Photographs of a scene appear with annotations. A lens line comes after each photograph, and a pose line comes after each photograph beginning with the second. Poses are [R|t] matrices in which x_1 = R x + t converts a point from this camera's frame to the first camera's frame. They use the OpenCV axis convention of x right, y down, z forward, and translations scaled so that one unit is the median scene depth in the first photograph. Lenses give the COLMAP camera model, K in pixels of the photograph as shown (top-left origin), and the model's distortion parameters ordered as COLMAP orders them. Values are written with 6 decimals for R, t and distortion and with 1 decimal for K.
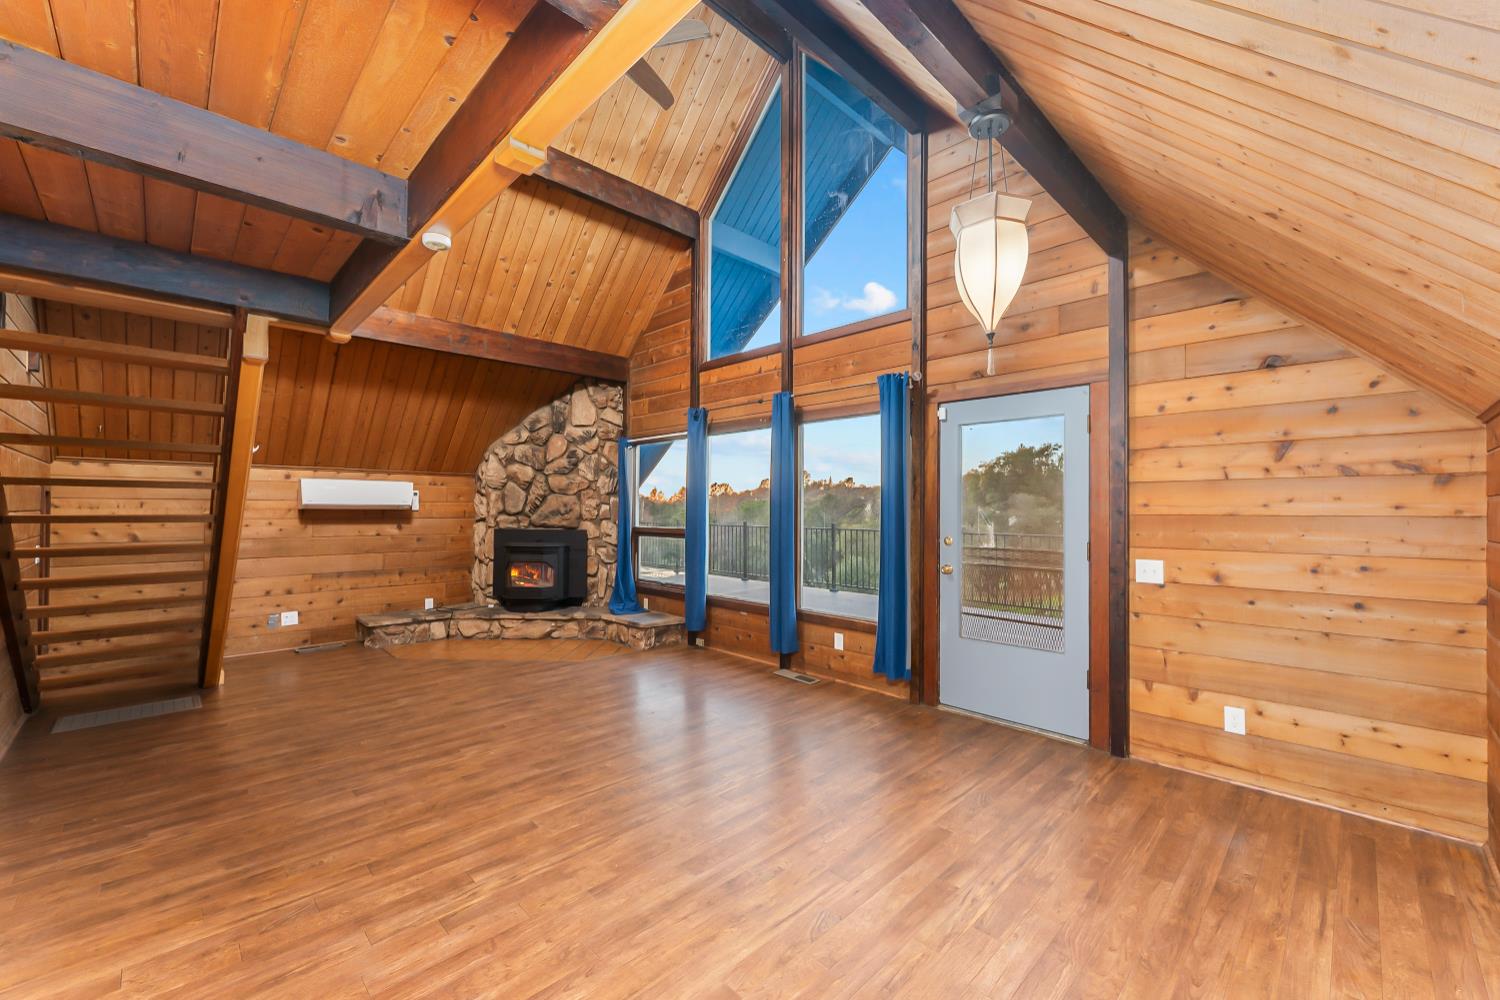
lens RADIAL K [[601.4, 0, 747.7], [0, 601.4, 503.1], [0, 0, 1]] dist [-0.022894, -0.000104]
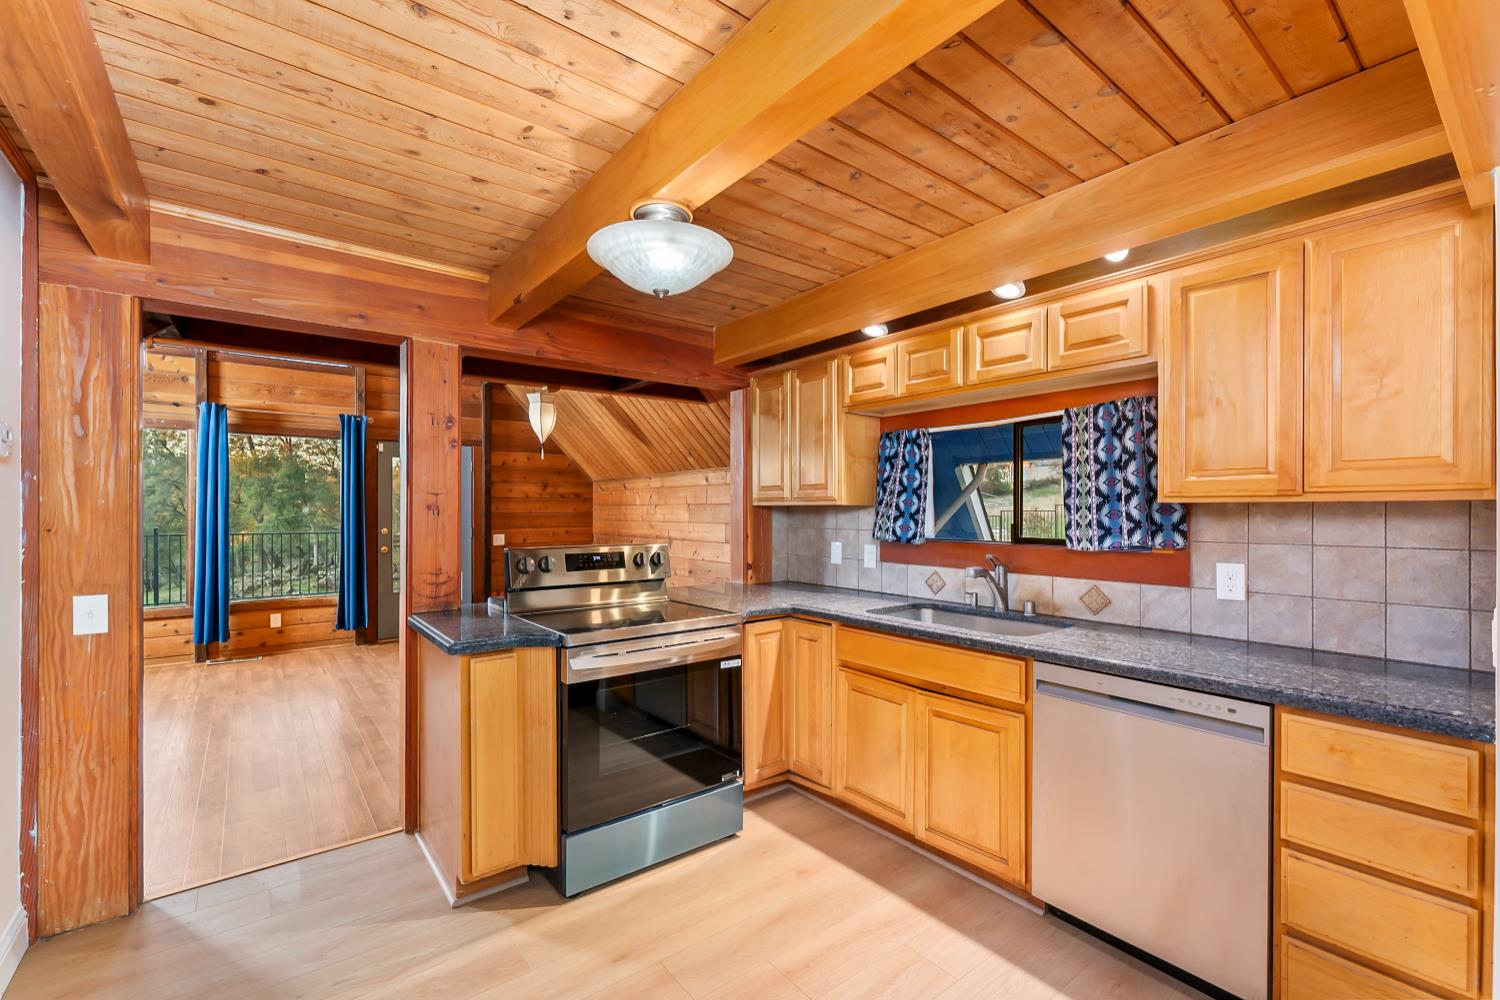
lens RADIAL K [[628.8, 0, 739.5], [0, 628.8, 512.1], [0, 0, 1]] dist [0.001199, -0.001551]
pose [[0.117997, -0.000851, 0.993014, -1.434562], [-0.004982, 0.999987, 0.001449, 0.007320], [-0.993002, -0.005119, 0.117991, -0.114810]]
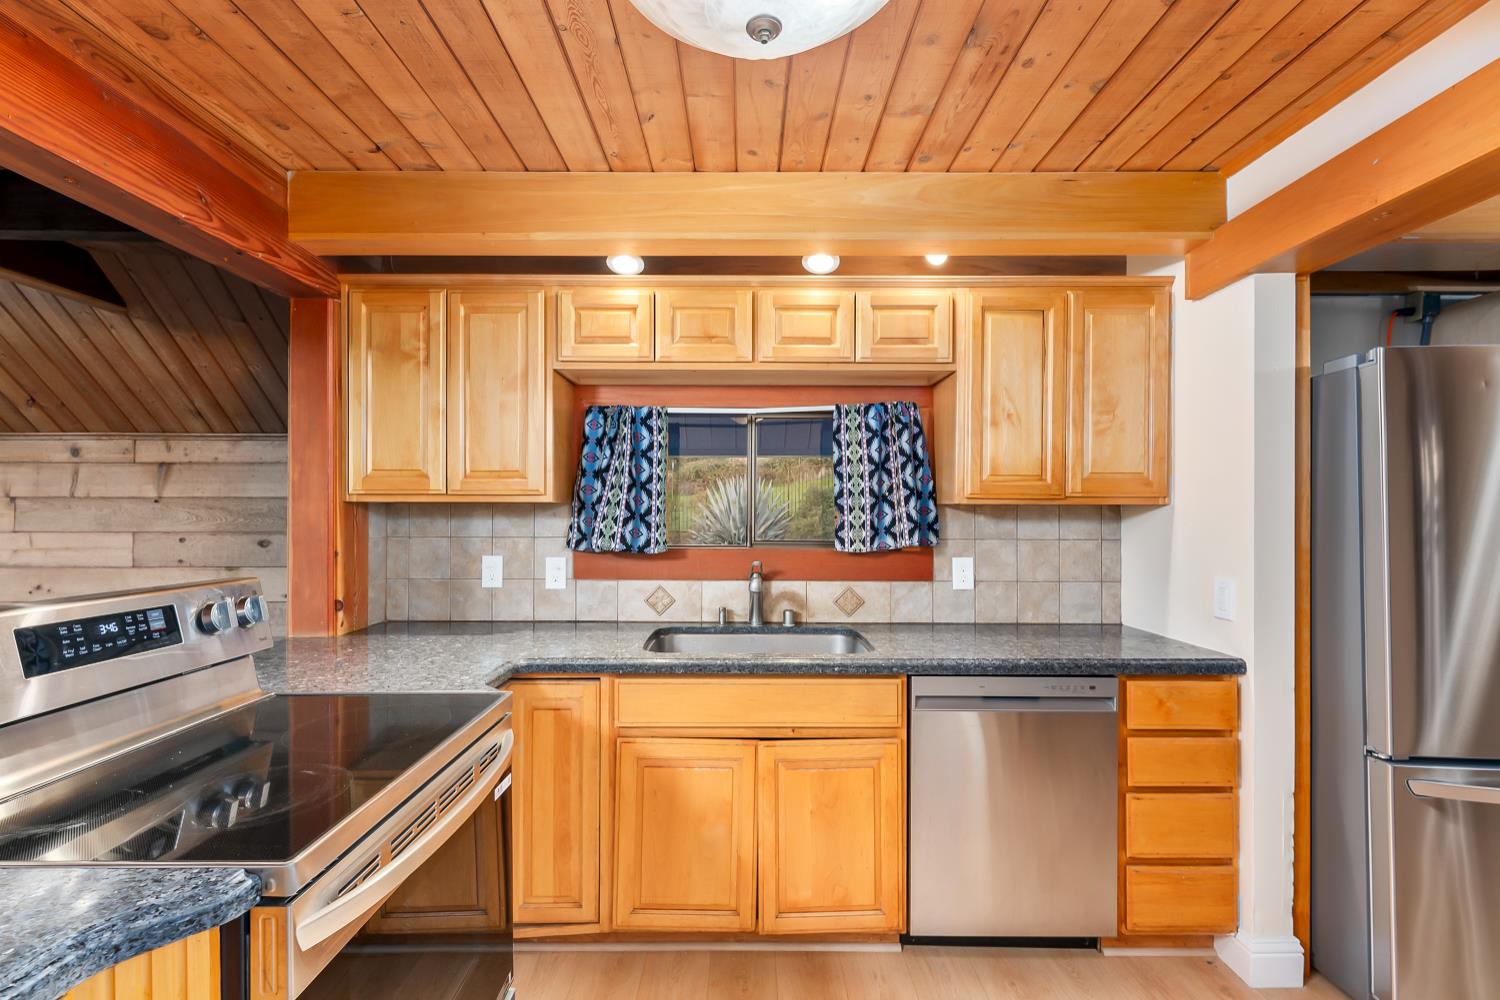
lens RADIAL K [[658.8, 0, 735.3], [0, 658.8, 512.4], [0, 0, 1]] dist [0.002043, -0.000380]
pose [[-0.706691, -0.001757, 0.707520, -1.094178], [-0.005162, 0.999983, -0.002674, 0.008620], [-0.707503, -0.005542, -0.706689, 0.197107]]
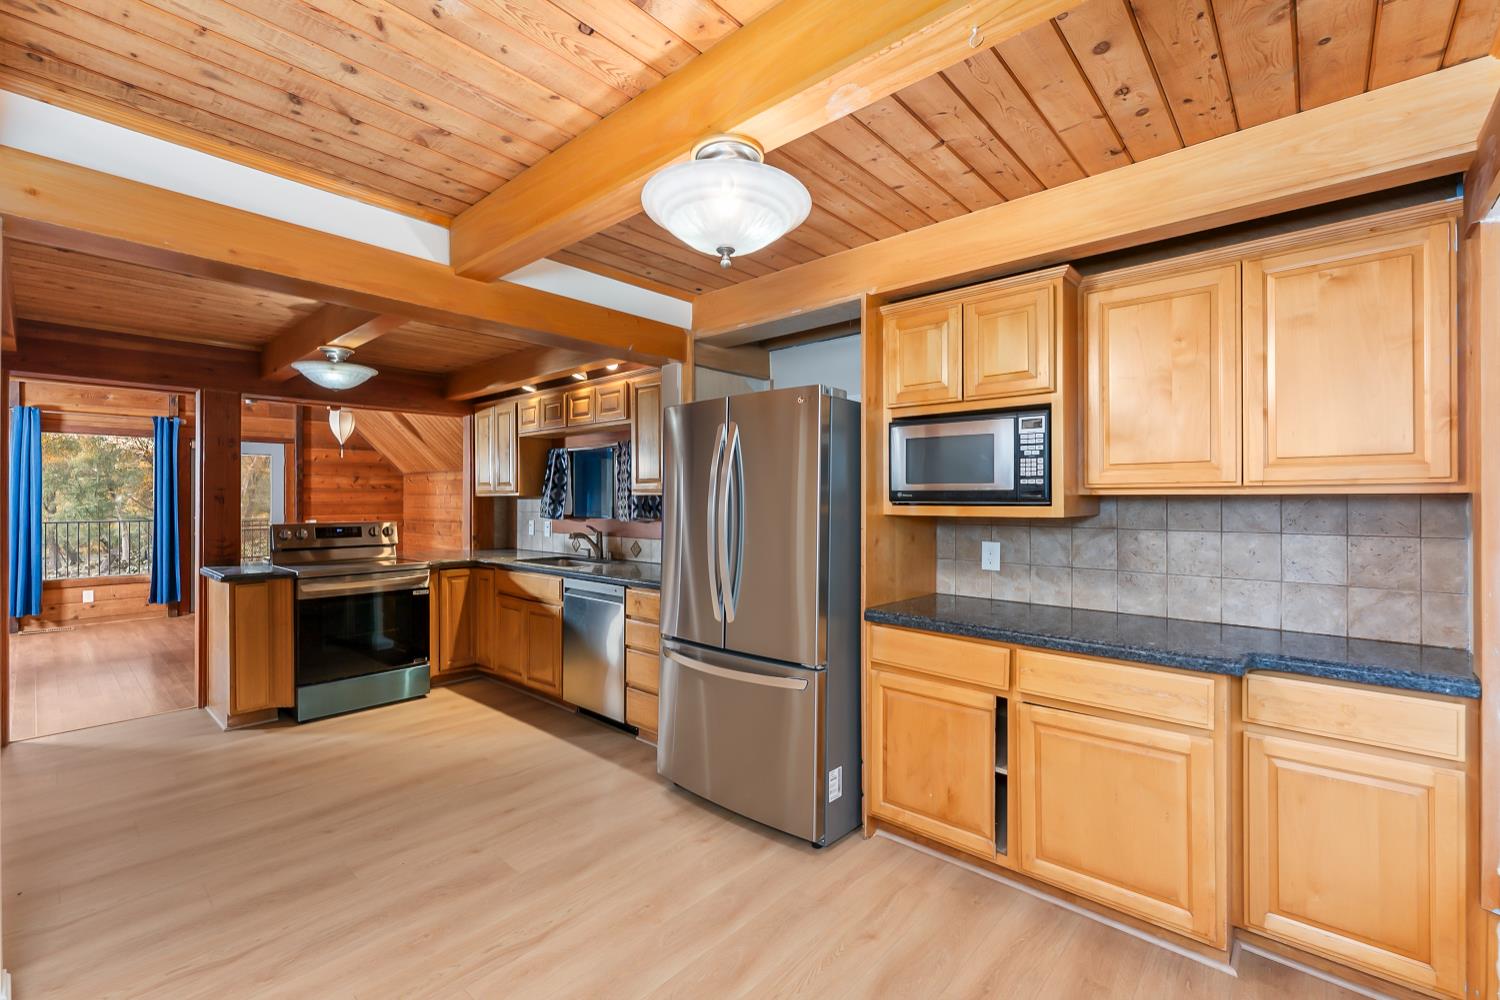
lens RADIAL K [[628.8, 0, 729.6], [0, 628.8, 498.2], [0, 0, 1]] dist [0.001199, -0.001551]
pose [[-0.055678, 0.002224, 0.998446, -1.984009], [-0.002749, 0.999993, -0.002381, 0.004804], [-0.998445, -0.002878, -0.055671, -0.572056]]
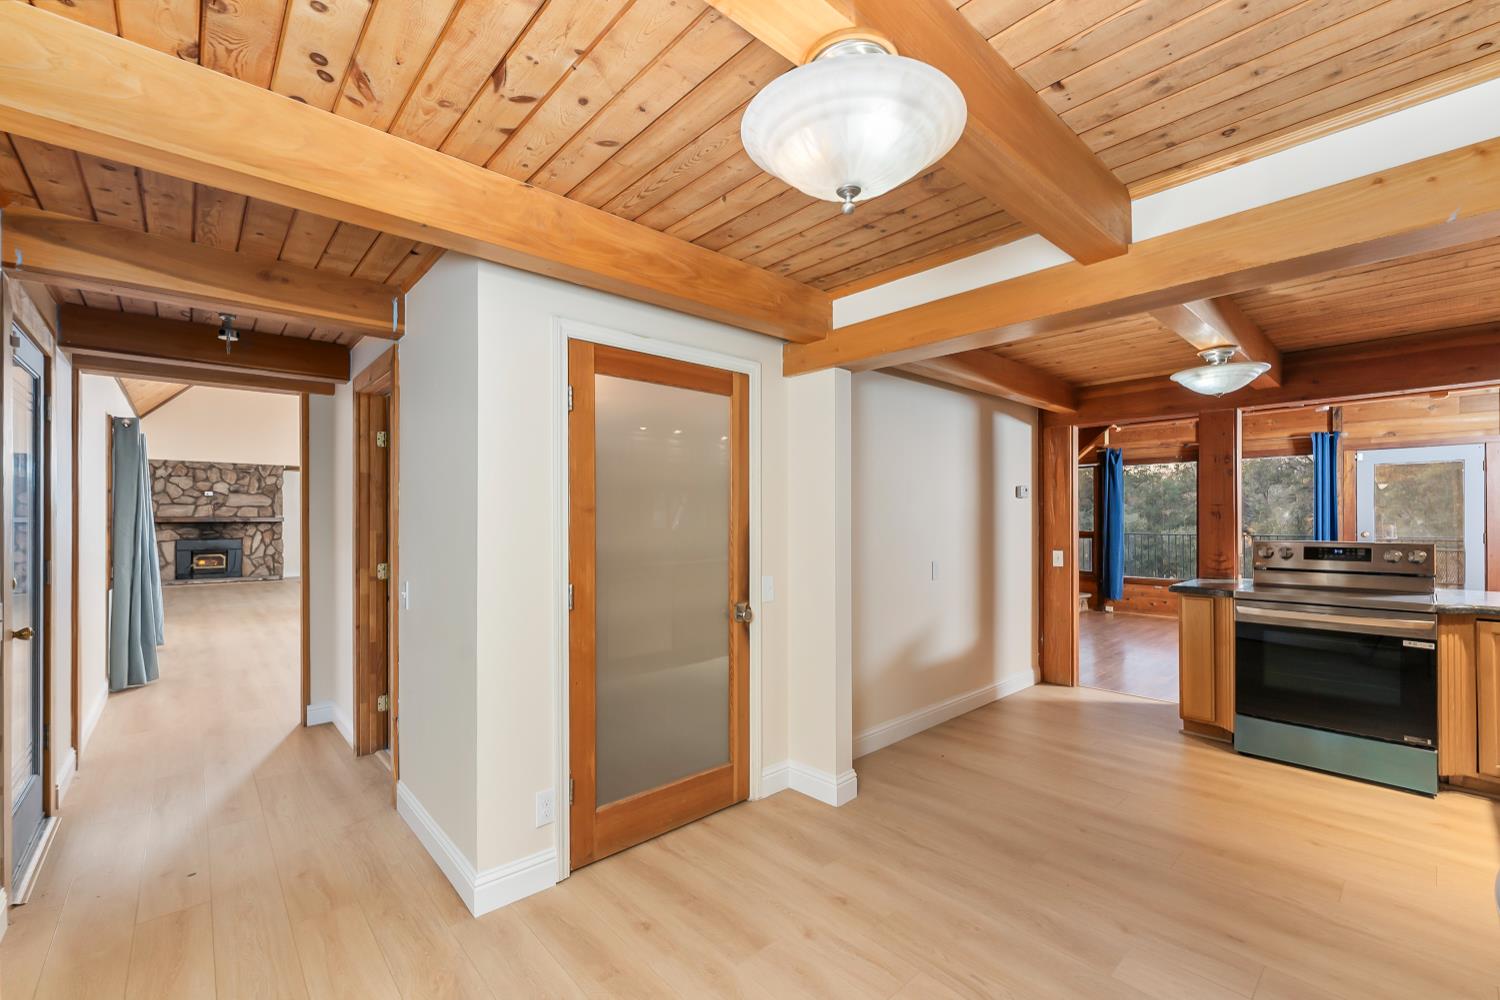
lens RADIAL K [[628.8, 0, 761.9], [0, 628.8, 514.2], [0, 0, 1]] dist [0.001199, -0.001551]
pose [[0.999761, -0.006769, -0.020778, -1.585211], [0.006625, 0.999954, -0.006999, 0.009332], [0.020824, 0.006860, 0.999760, -0.938804]]
